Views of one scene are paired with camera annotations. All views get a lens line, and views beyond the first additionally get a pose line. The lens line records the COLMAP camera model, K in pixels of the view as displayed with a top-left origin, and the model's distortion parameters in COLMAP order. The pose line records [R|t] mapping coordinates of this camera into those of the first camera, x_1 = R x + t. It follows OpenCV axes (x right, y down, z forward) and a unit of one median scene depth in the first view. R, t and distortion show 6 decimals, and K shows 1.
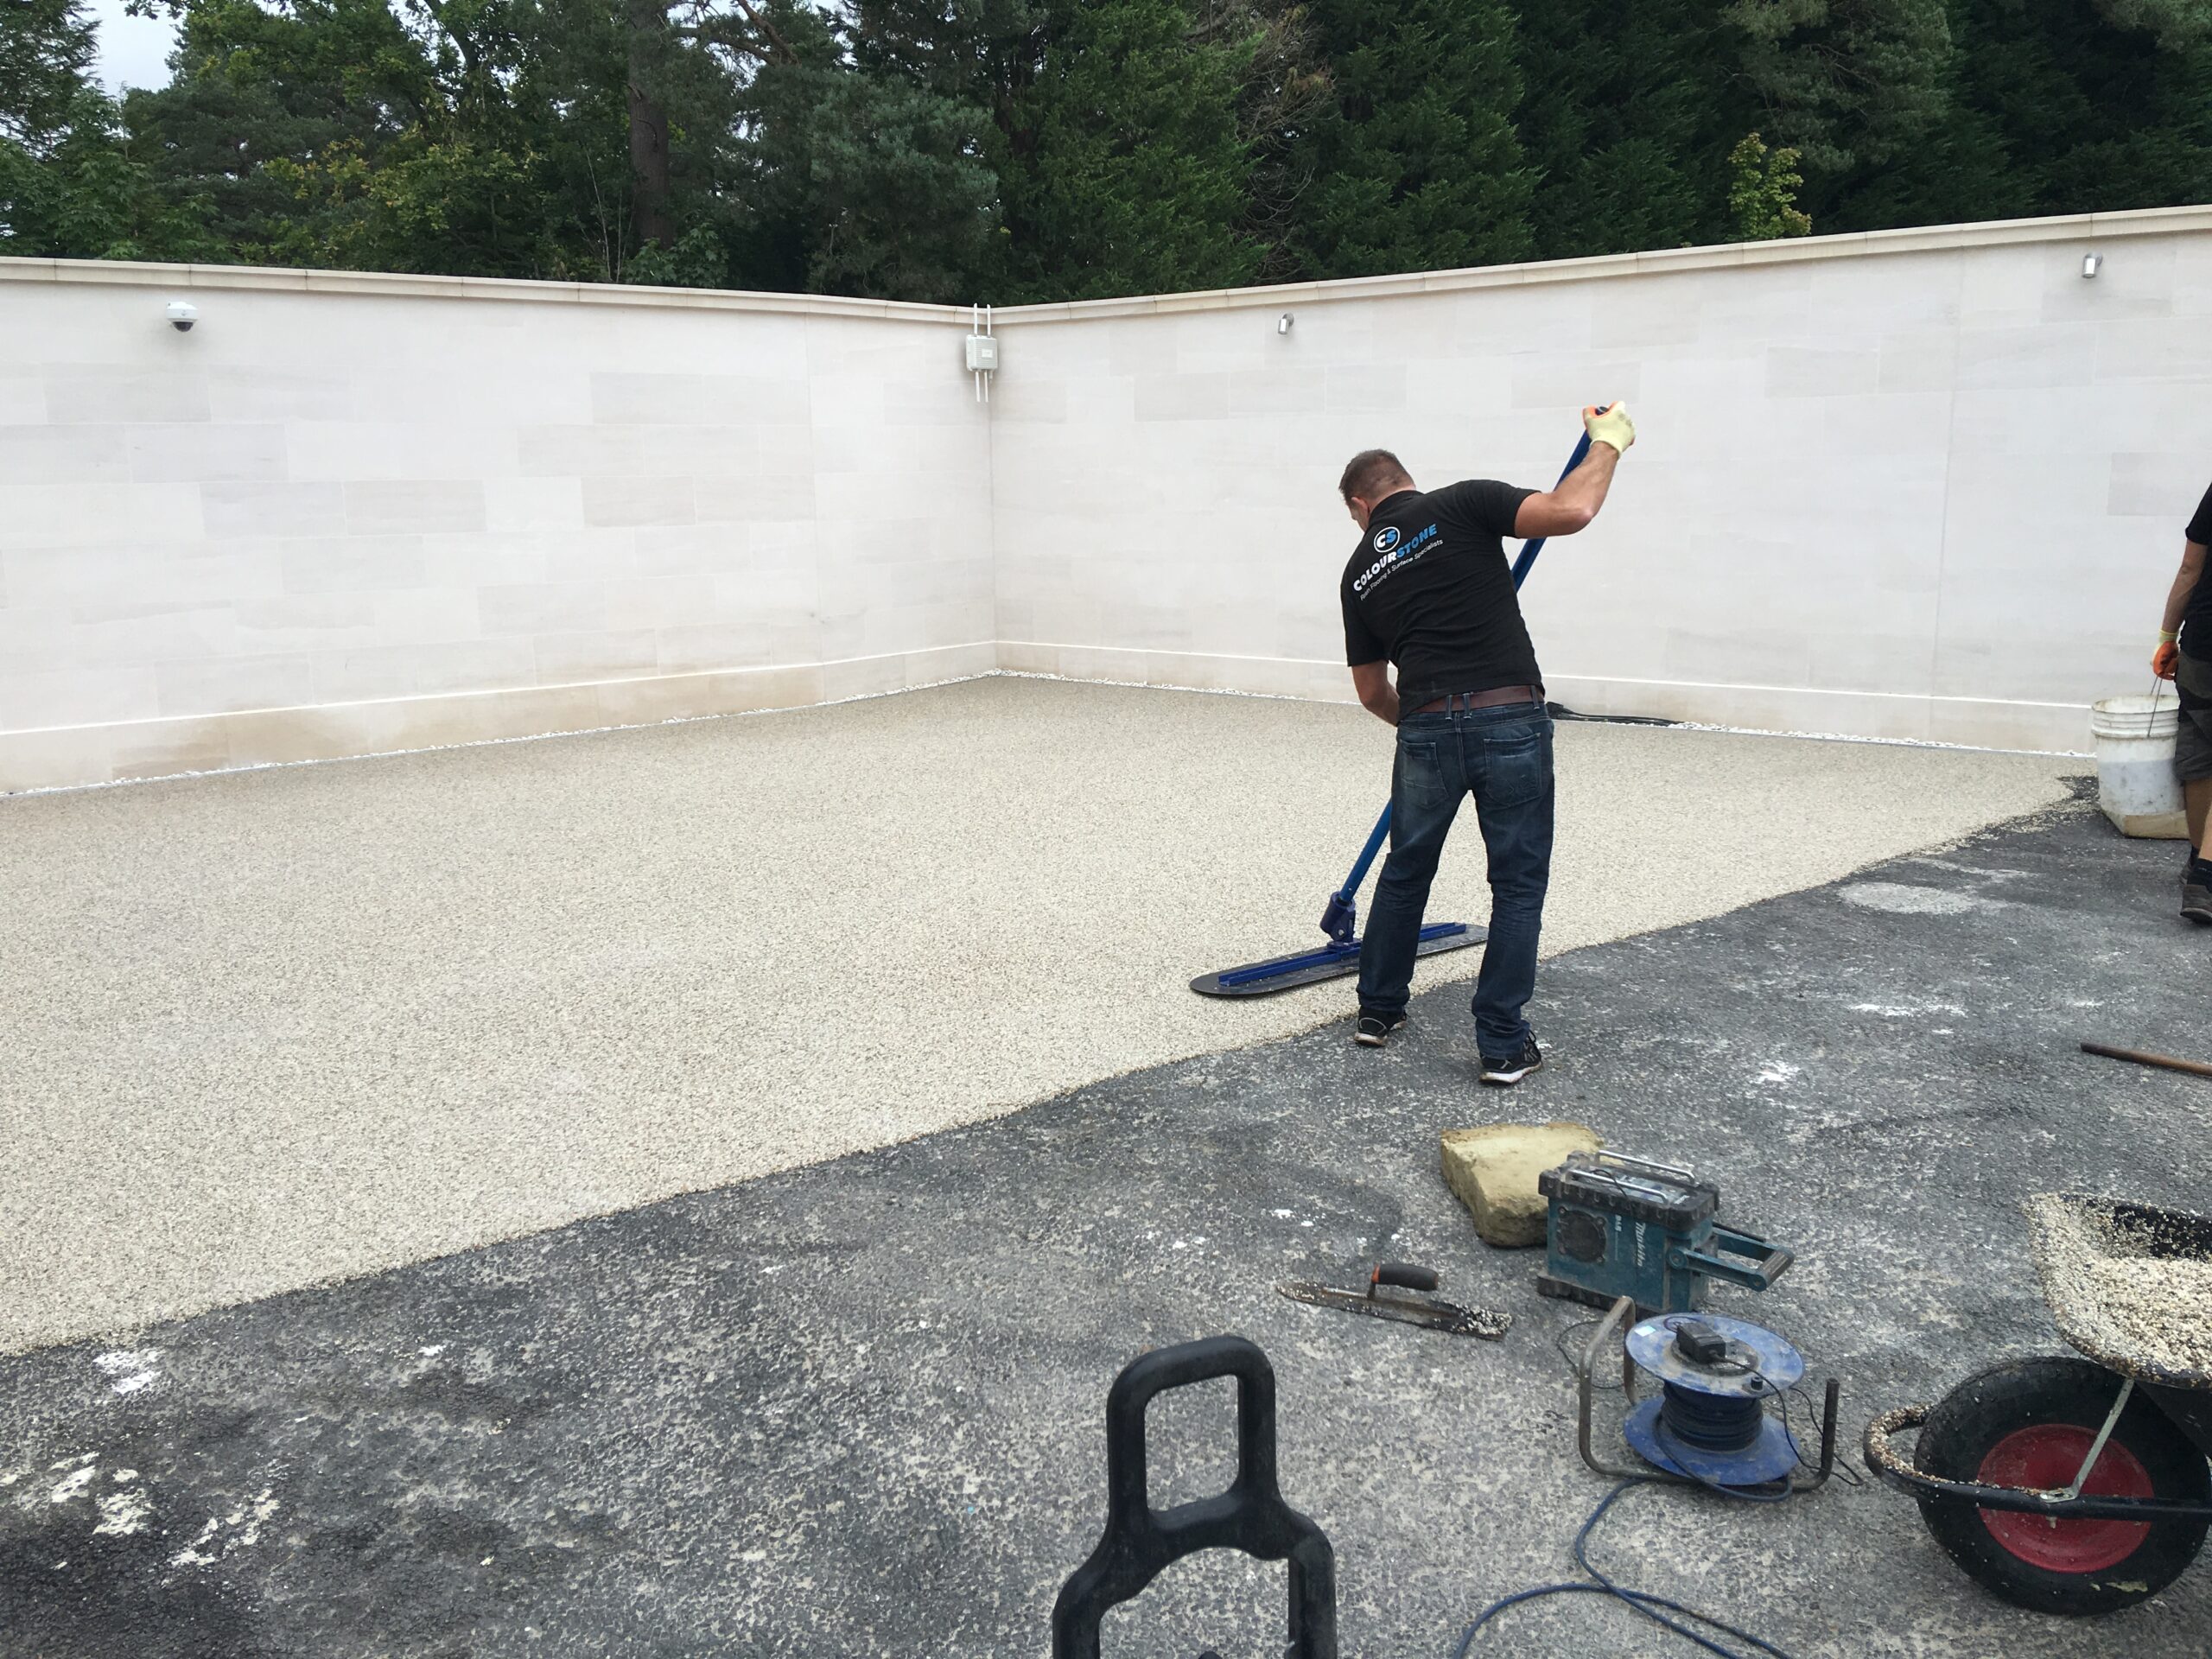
lens RADIAL K [[1852.1, 0, 1095.9], [0, 1852.1, 789.6], [0, 0, 1]] dist [0.132625, -0.184994]
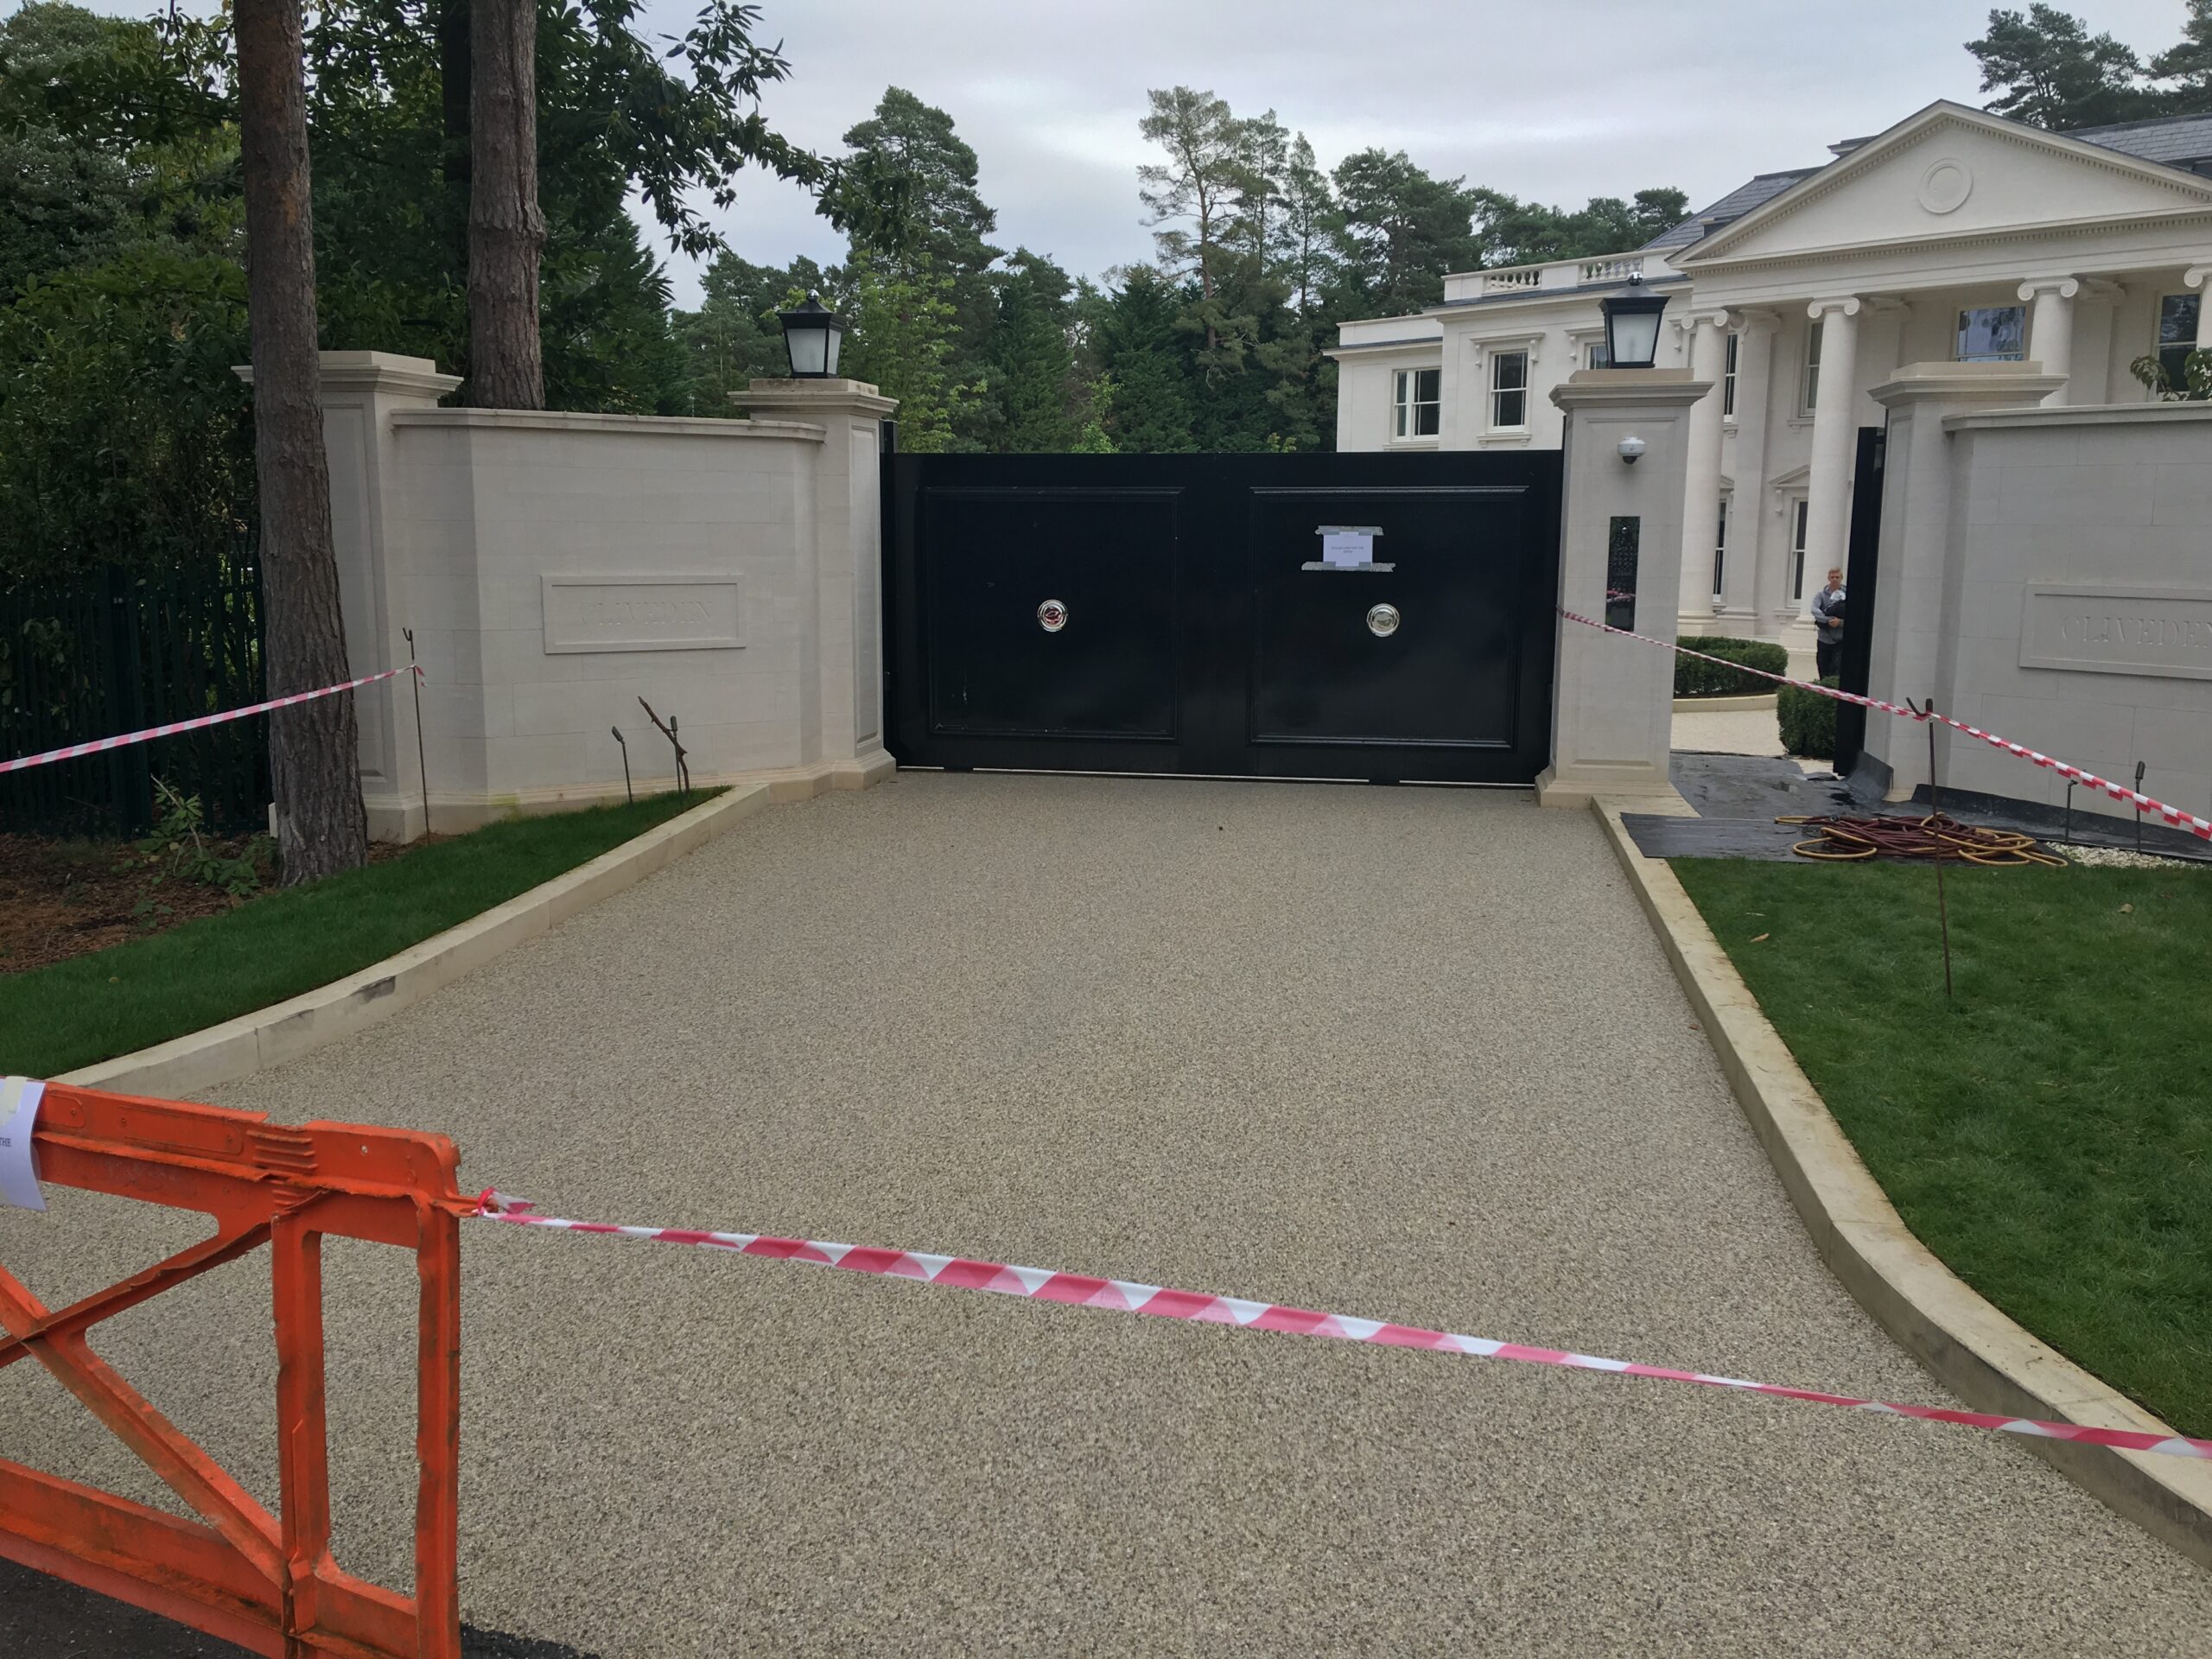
lens RADIAL K [[1852.1, 0, 1108.0], [0, 1852.1, 814.5], [0, 0, 1]] dist [0.132625, -0.184994]
pose [[0.985316, 0.044624, -0.164809, 2.079163], [-0.047755, 0.998745, -0.015079, 1.049054], [0.163929, 0.022728, 0.986210, -6.558121]]
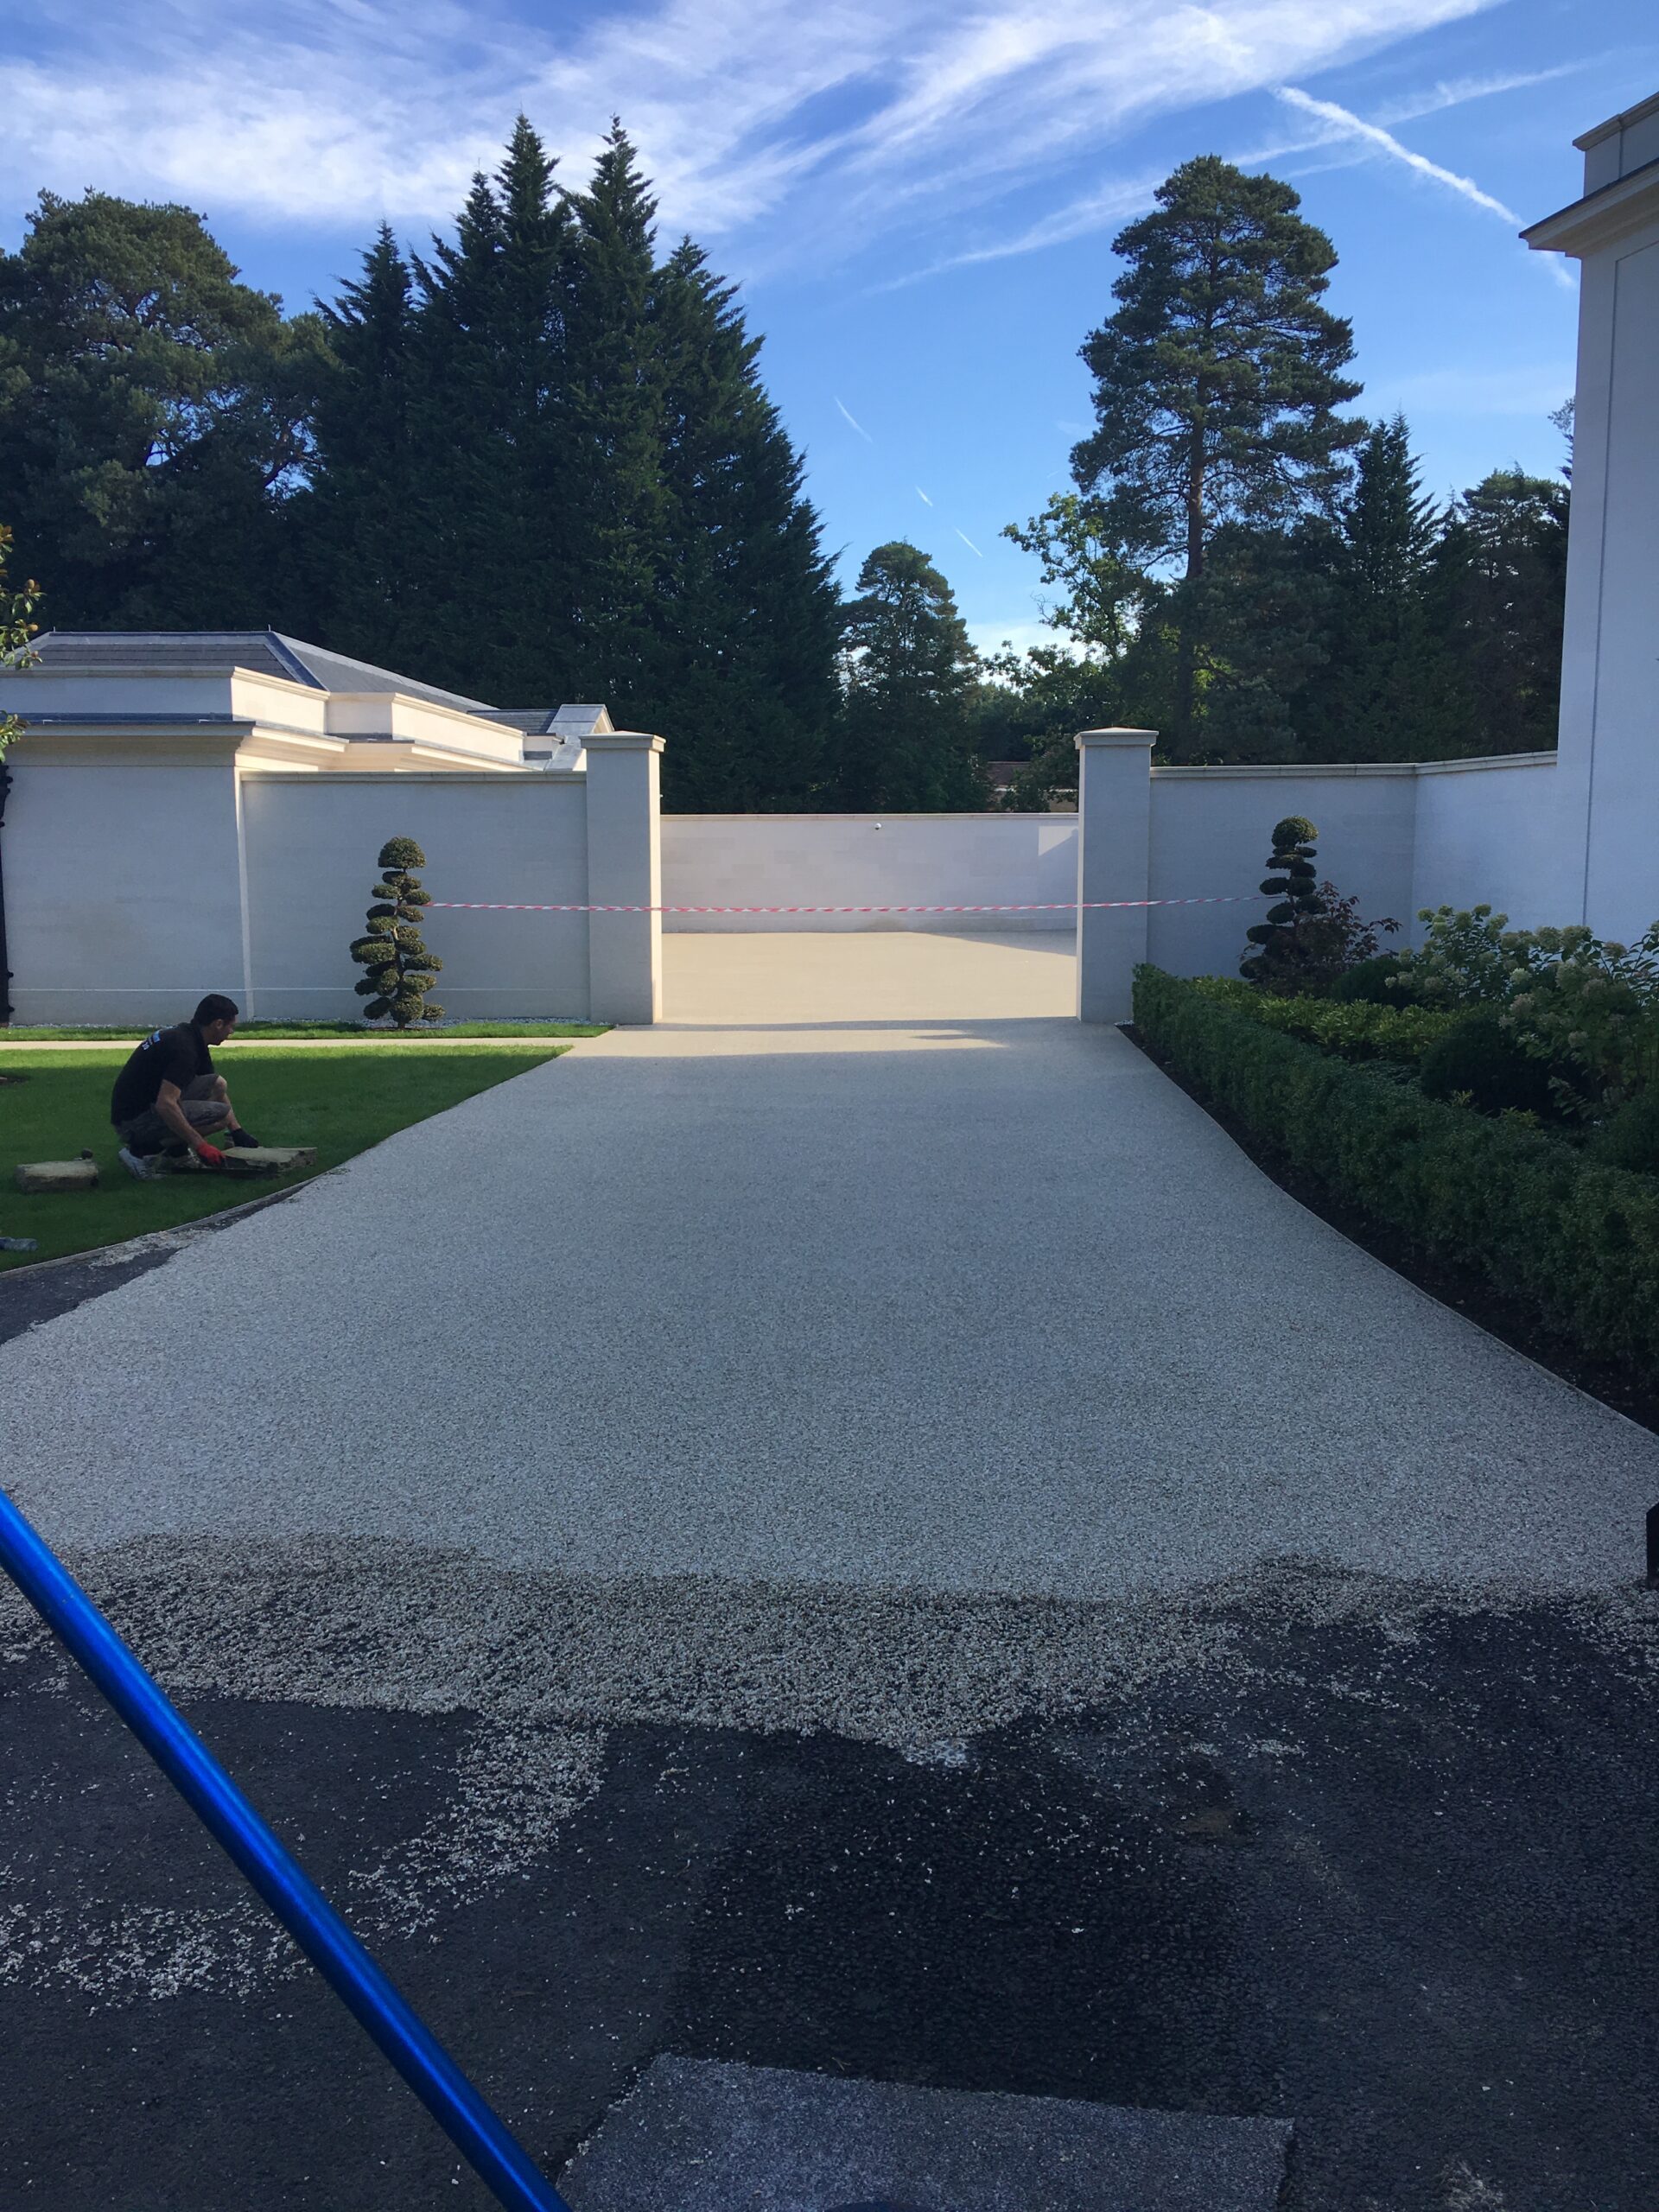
lens RADIAL K [[1852.1, 0, 833.1], [0, 1852.1, 1049.5], [0, 0, 1]] dist [0.132625, -0.184994]
pose [[0.775418, 0.078961, -0.626492, 2.404794], [-0.121465, 0.992274, -0.025277, 0.427988], [0.619656, 0.095697, 0.779018, -2.617448]]
